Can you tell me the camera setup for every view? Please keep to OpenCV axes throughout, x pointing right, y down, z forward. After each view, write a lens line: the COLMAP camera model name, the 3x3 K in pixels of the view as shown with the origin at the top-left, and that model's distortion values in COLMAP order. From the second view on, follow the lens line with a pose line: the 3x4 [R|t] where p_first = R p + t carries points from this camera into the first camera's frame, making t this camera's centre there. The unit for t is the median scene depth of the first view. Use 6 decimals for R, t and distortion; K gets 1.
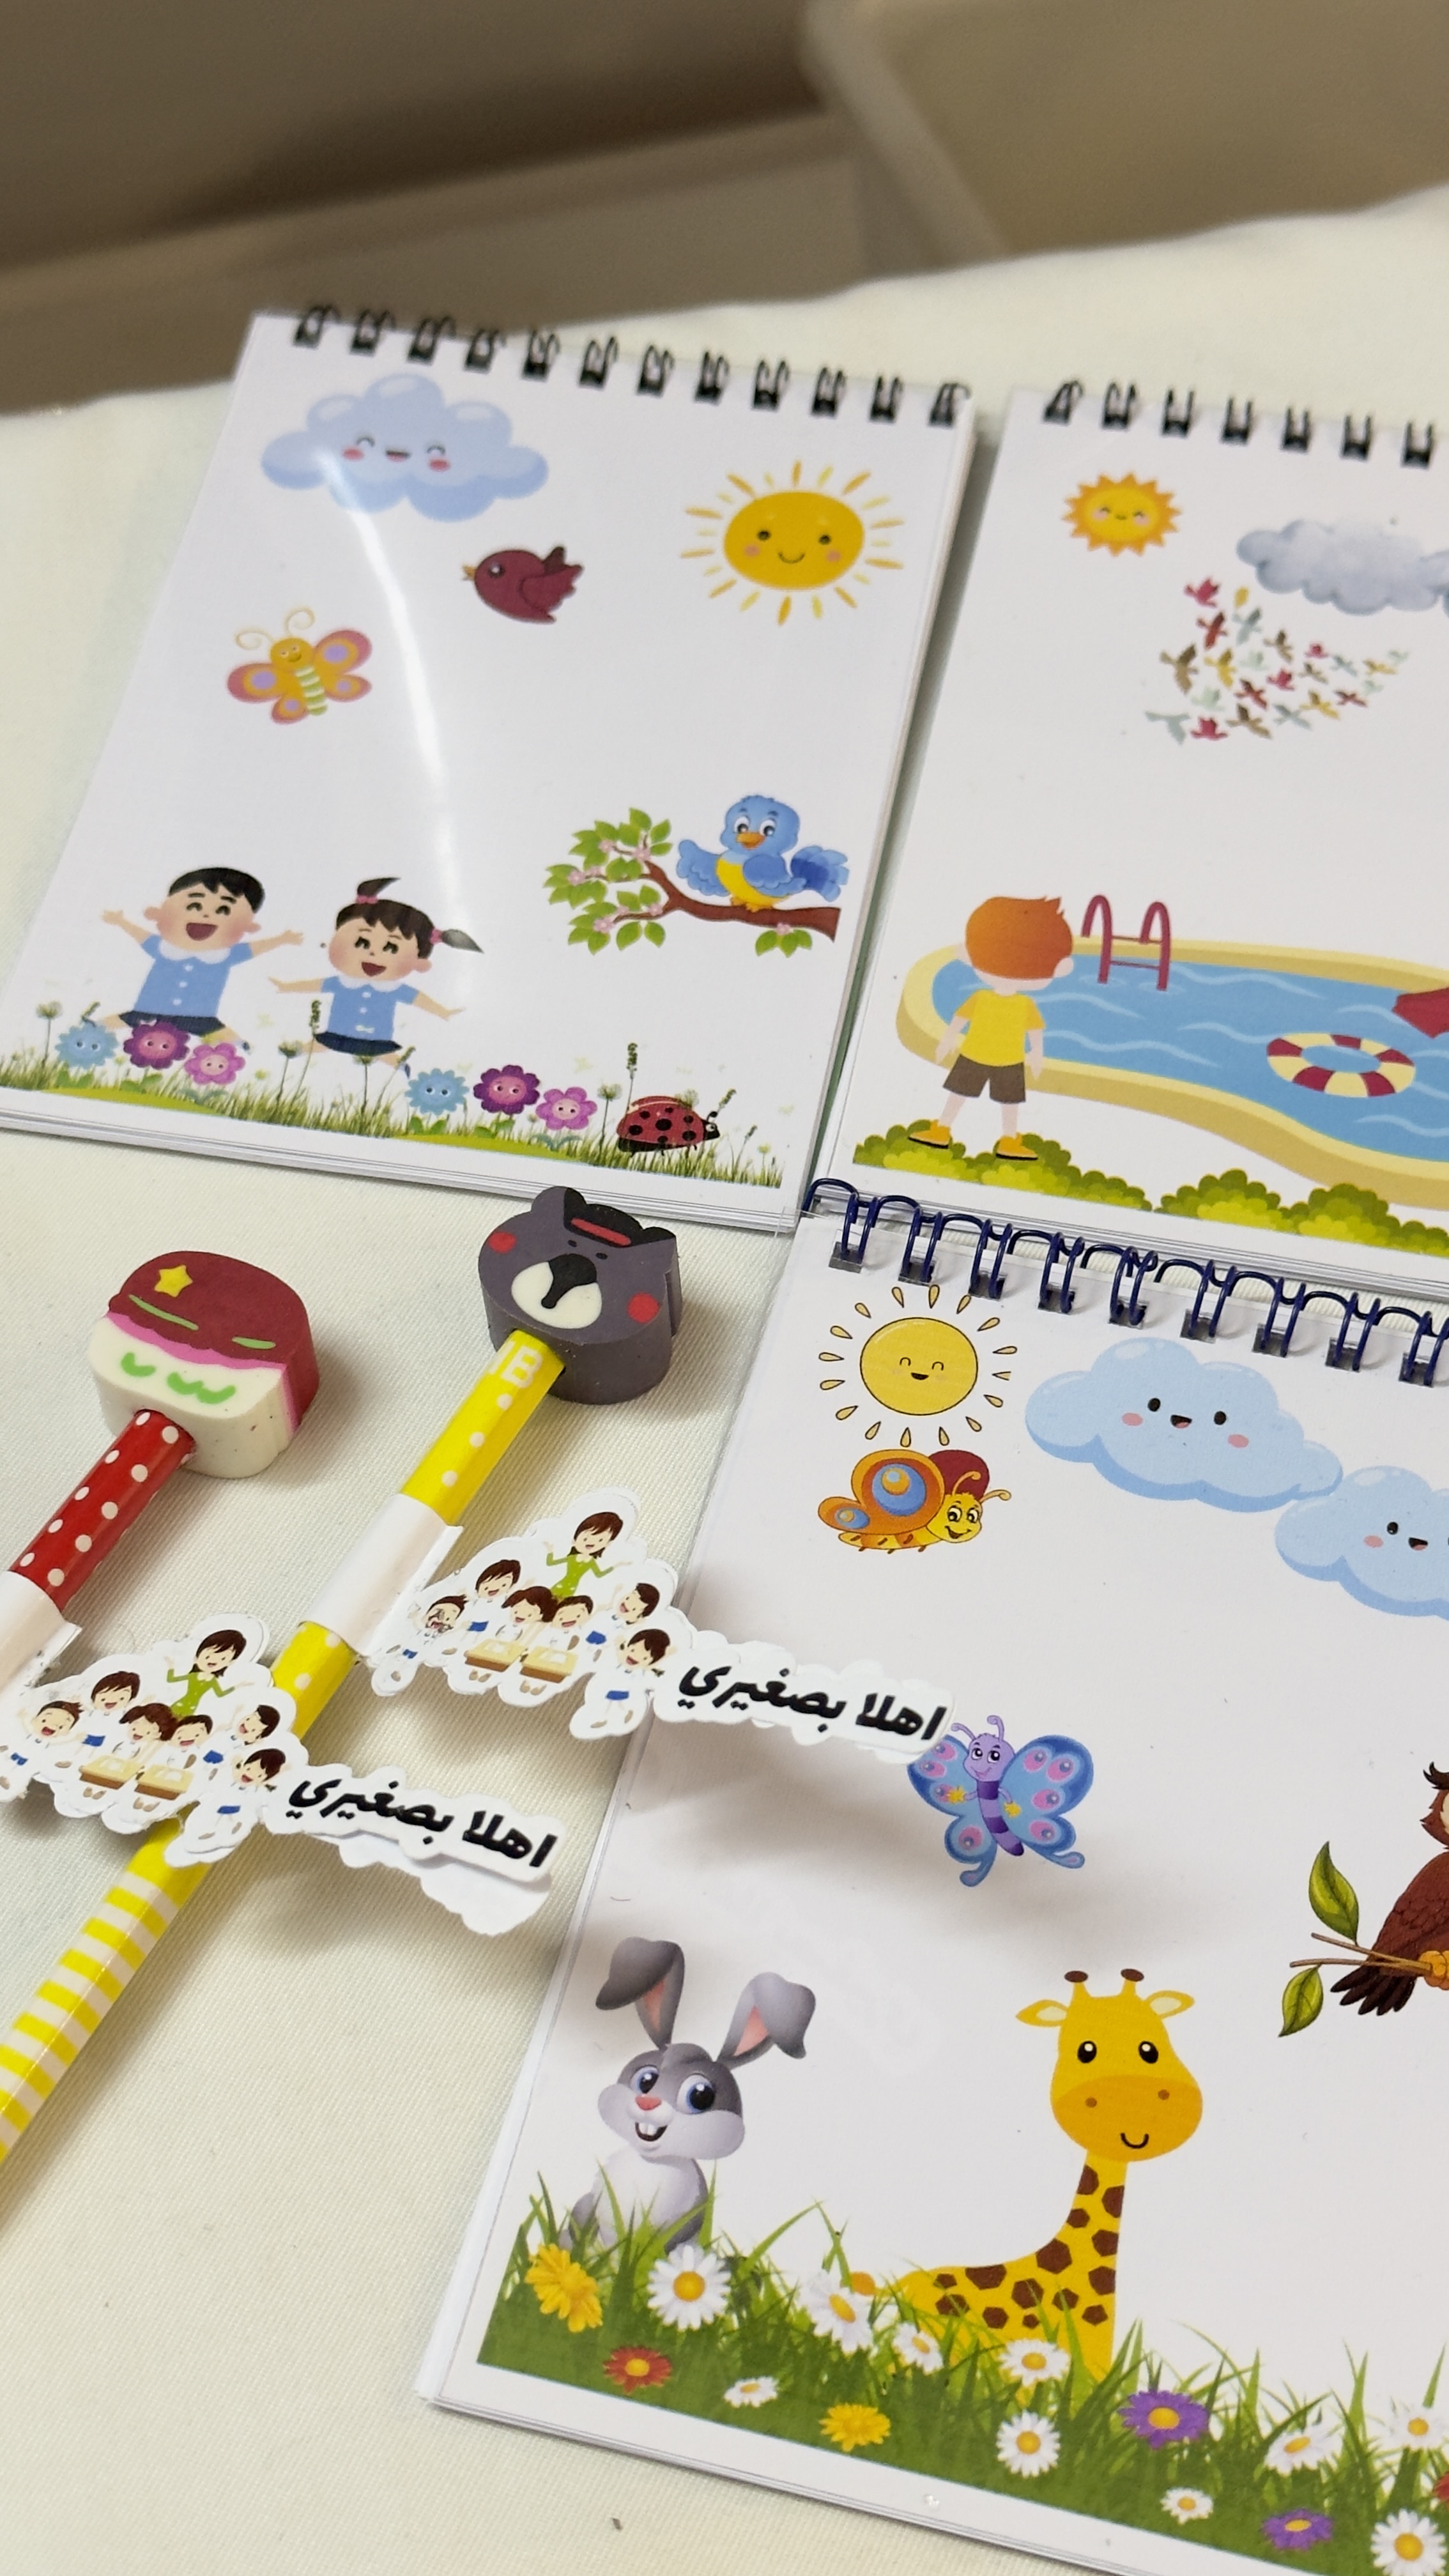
lens RADIAL K [[3673.6, 0, 724.5], [0, 3673.6, 1288.0], [0, 0, 1]] dist [0.191170, -0.334020]
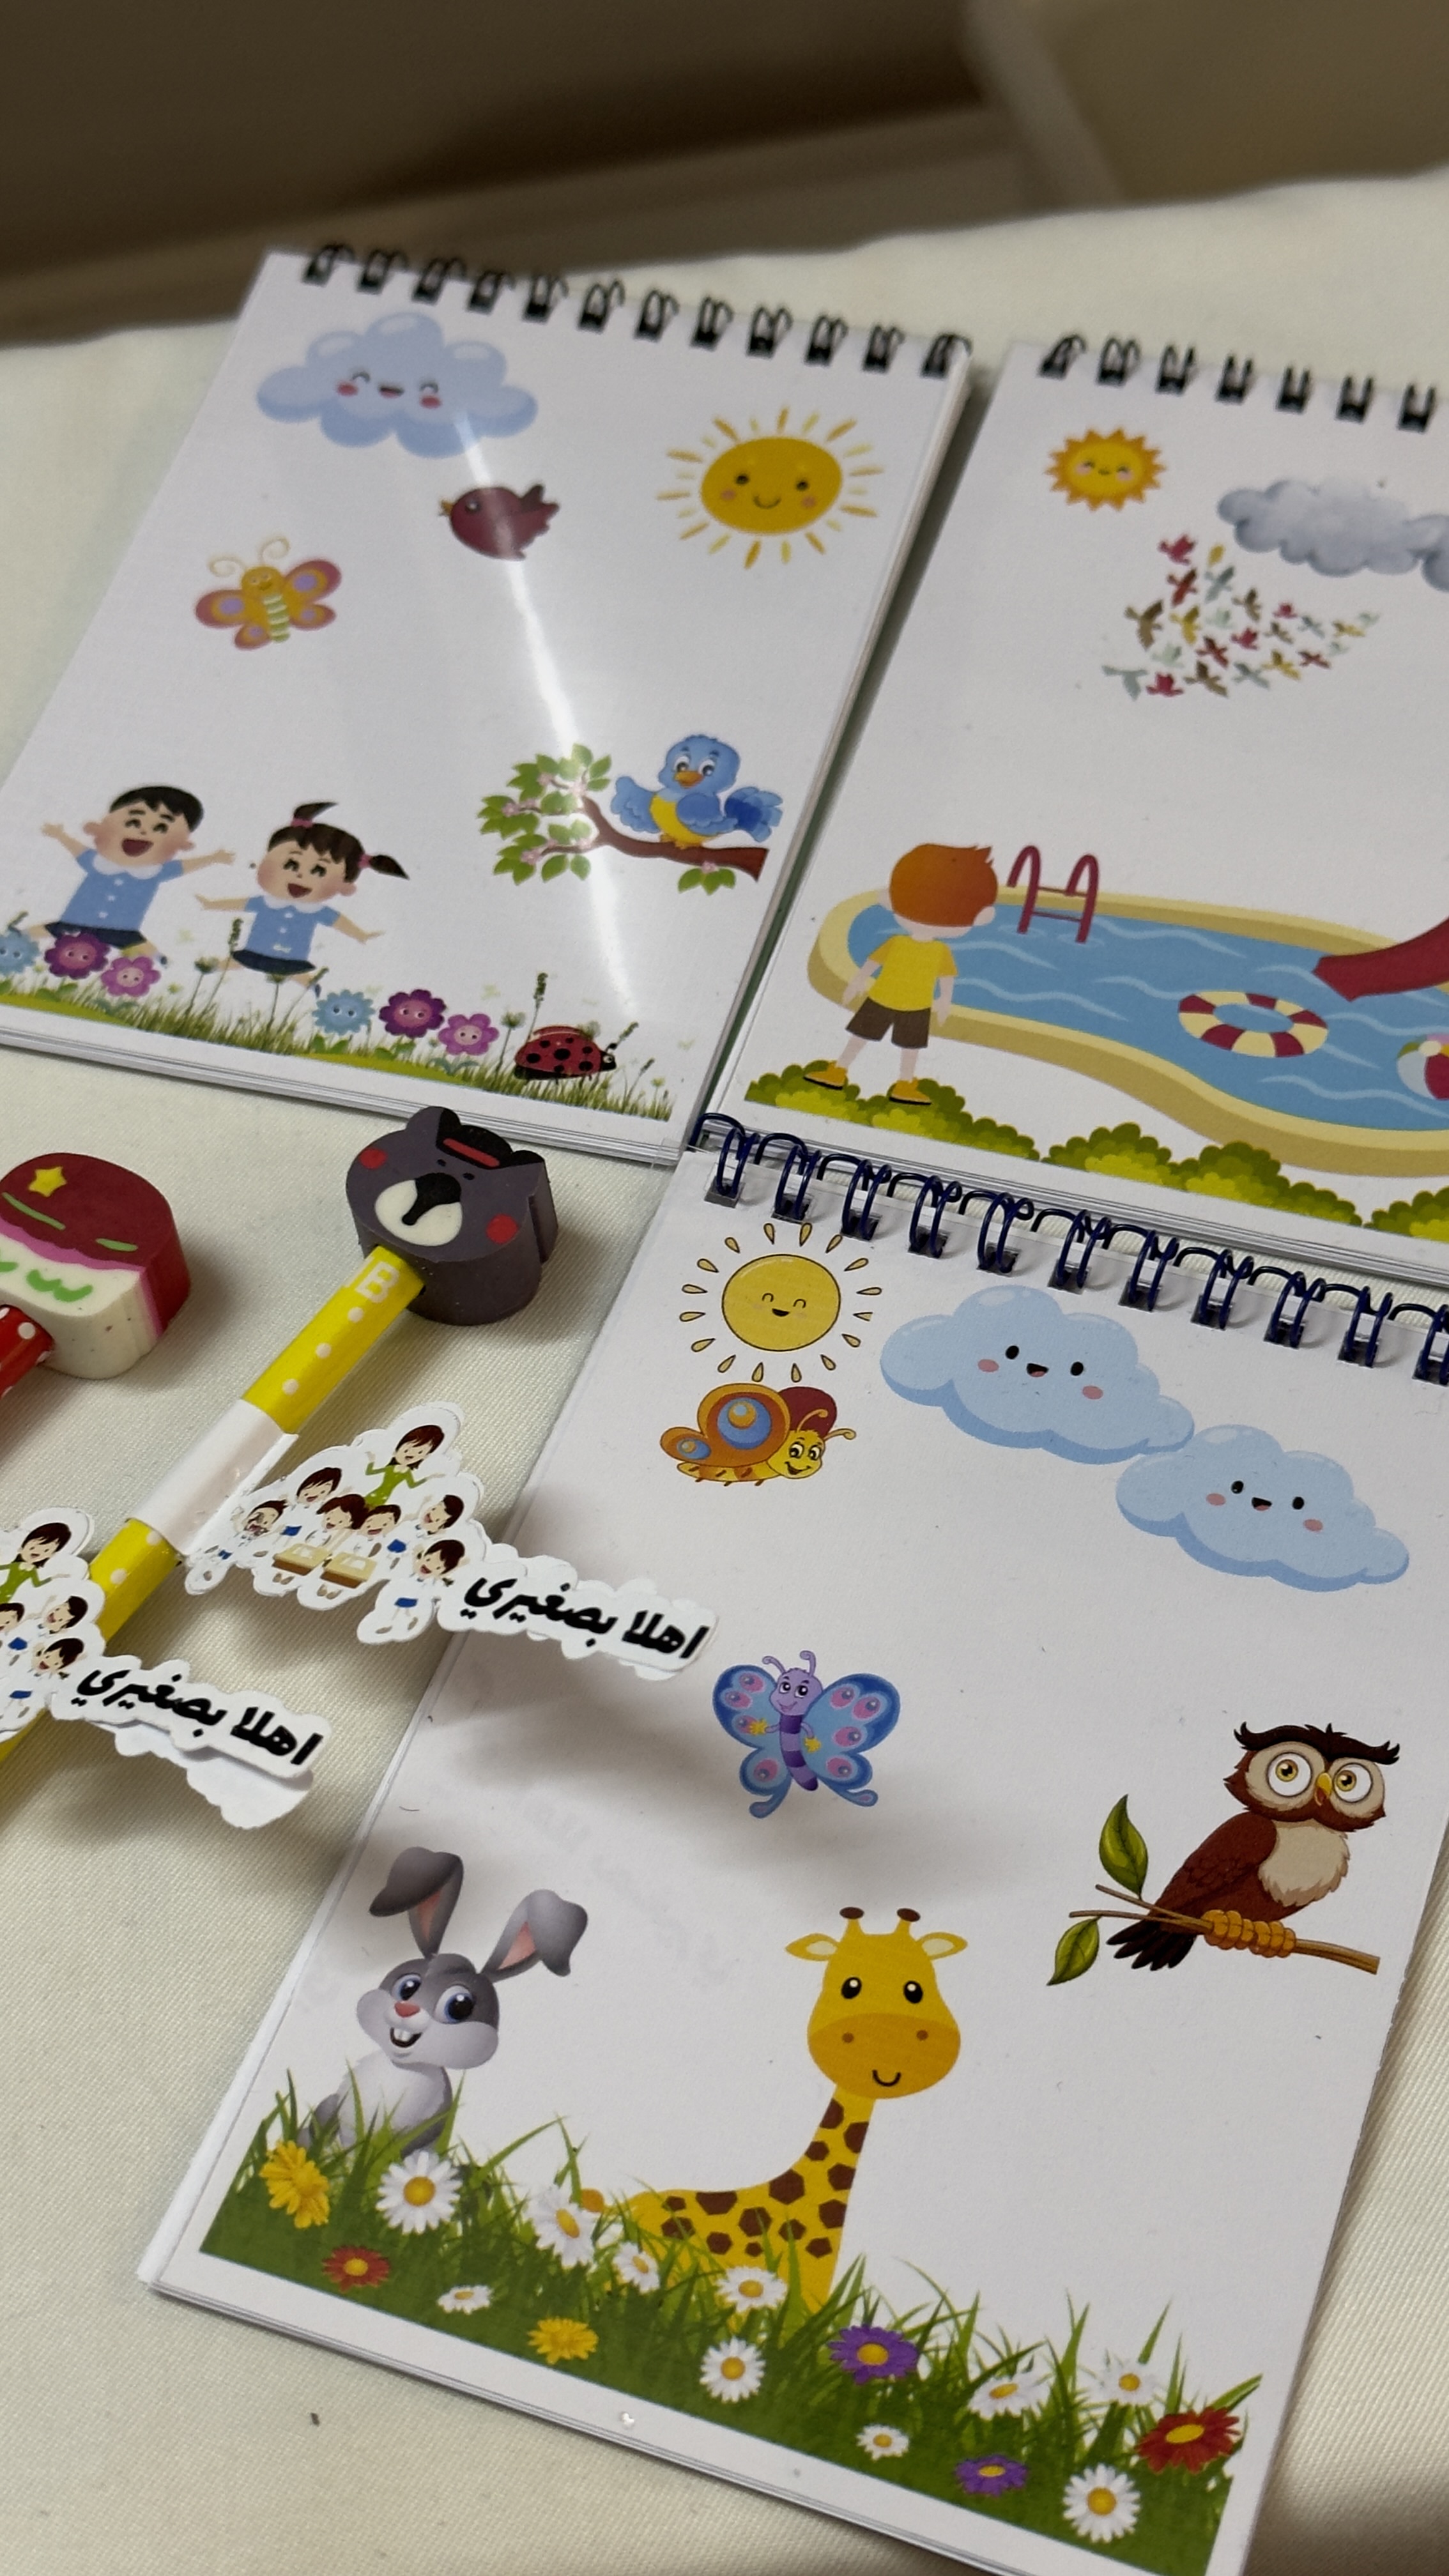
lens RADIAL K [[3673.6, 0, 724.5], [0, 3673.6, 1288.0], [0, 0, 1]] dist [0.191170, -0.334020]
pose [[0.993973, 0.048877, -0.098124, 0.137527], [-0.049870, 0.998726, -0.007692, 0.026241], [0.097623, 0.012540, 0.995144, 0.011697]]
